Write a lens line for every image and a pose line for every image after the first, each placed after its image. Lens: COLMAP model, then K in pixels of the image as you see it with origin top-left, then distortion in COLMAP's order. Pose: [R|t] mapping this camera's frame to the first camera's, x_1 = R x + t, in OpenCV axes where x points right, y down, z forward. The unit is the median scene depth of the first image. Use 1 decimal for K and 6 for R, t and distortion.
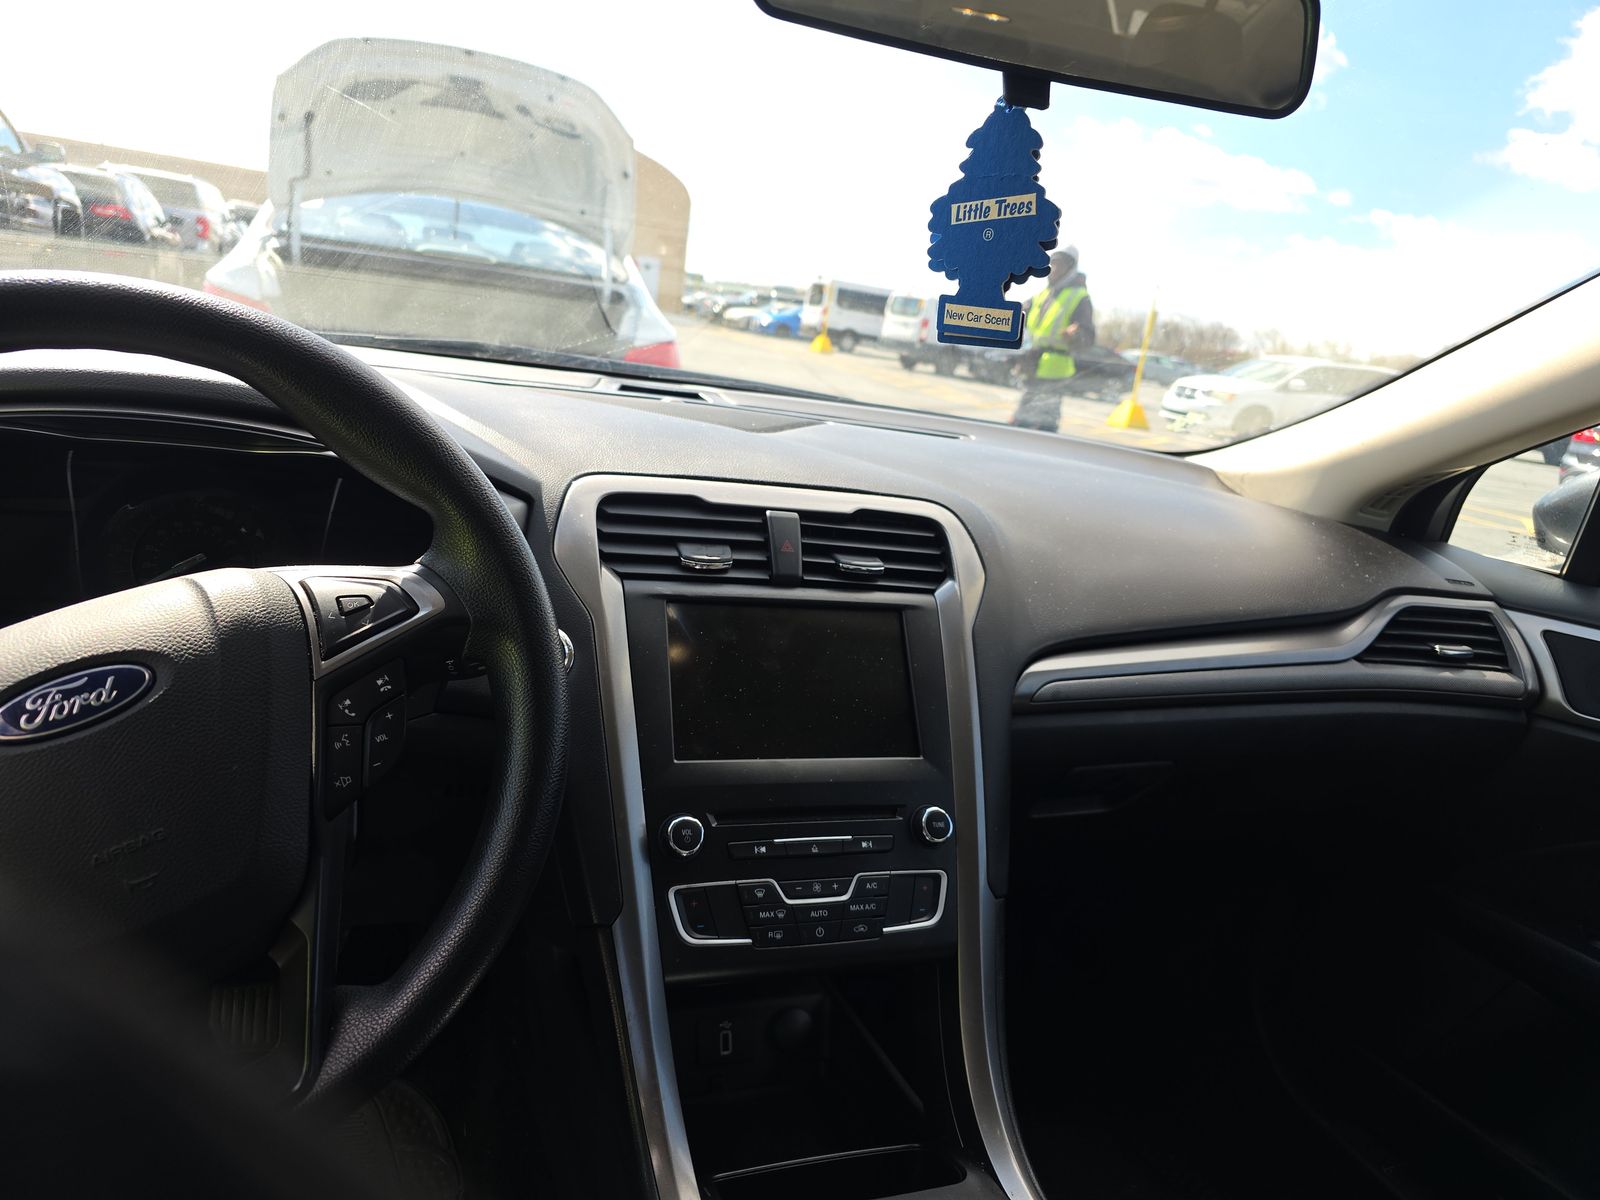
lens RADIAL K [[1092.1, 0, 800.0], [0, 1092.1, 600.0], [0, 0, 1]] dist [0.058605, -0.033922]
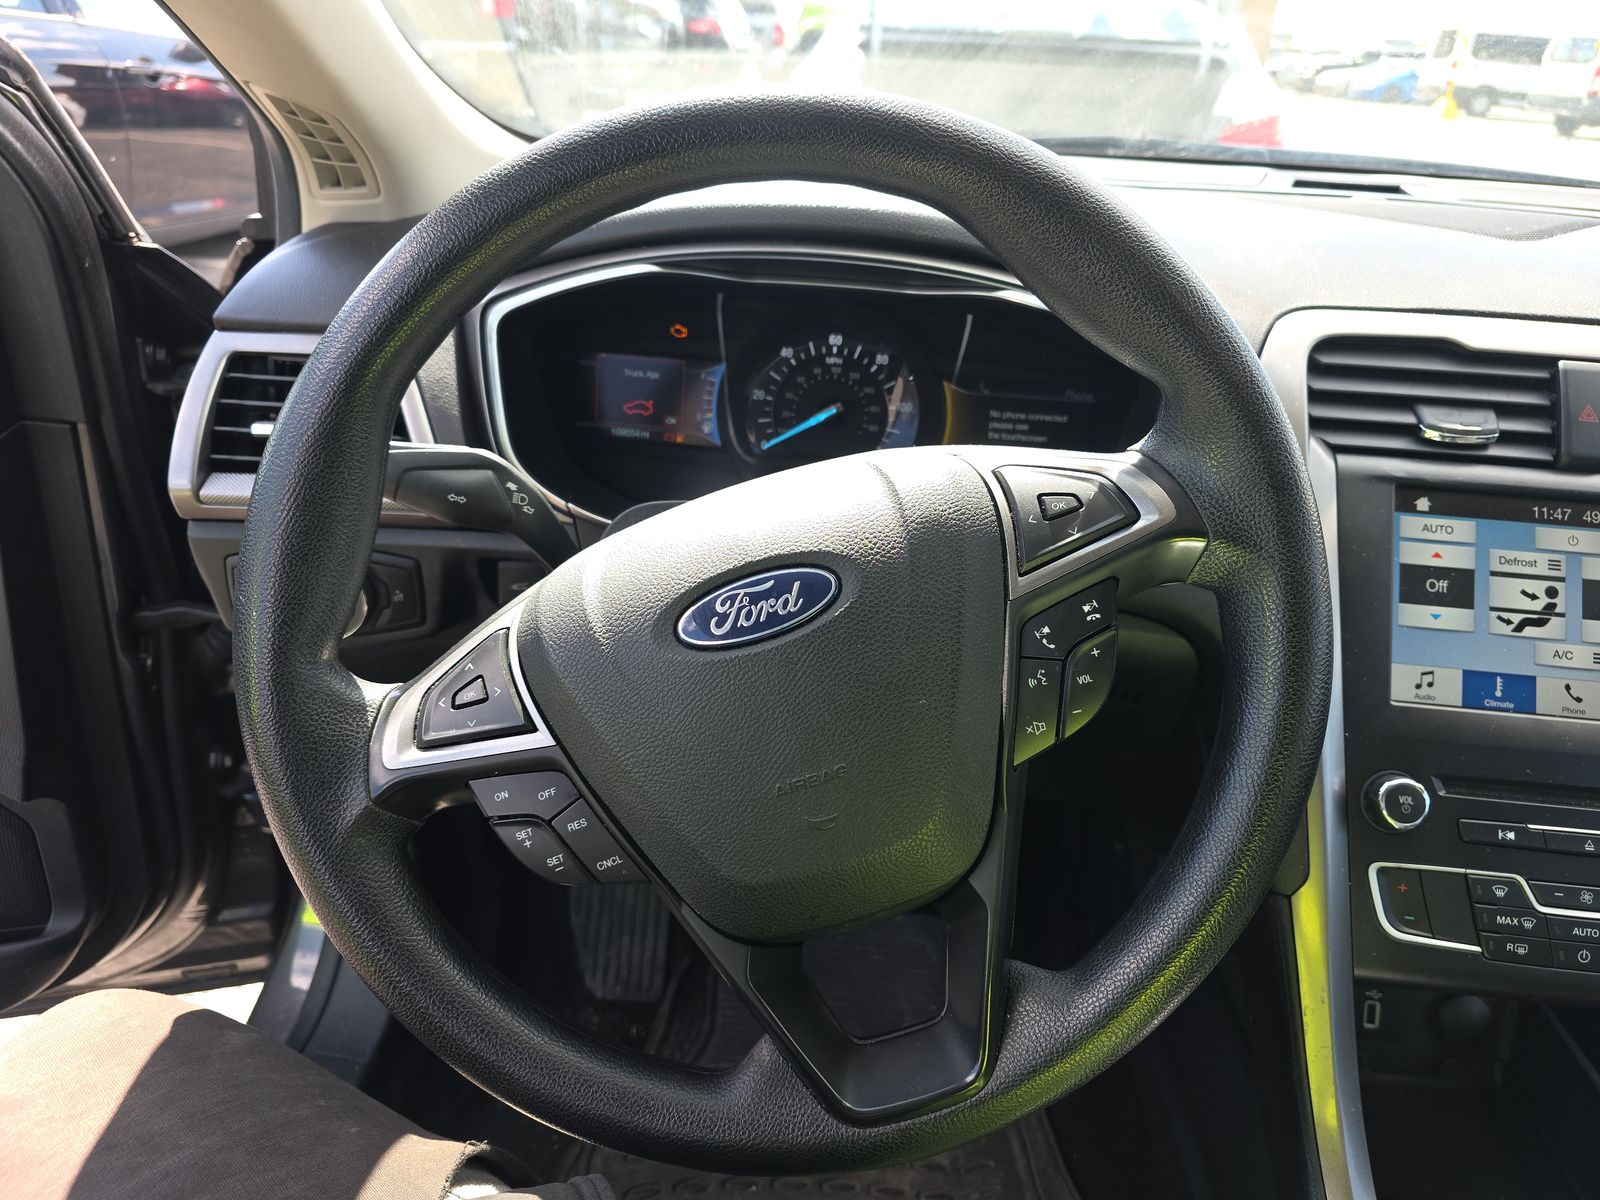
lens RADIAL K [[1100.1, 0, 800.0], [0, 1100.1, 600.0], [0, 0, 1]] dist [0.006369, -0.028352]
pose [[0.897919, 0.105559, -0.427316, -0.166795], [-0.030681, 0.983466, 0.178474, -0.045697], [0.439090, -0.147145, 0.886312, 0.160949]]
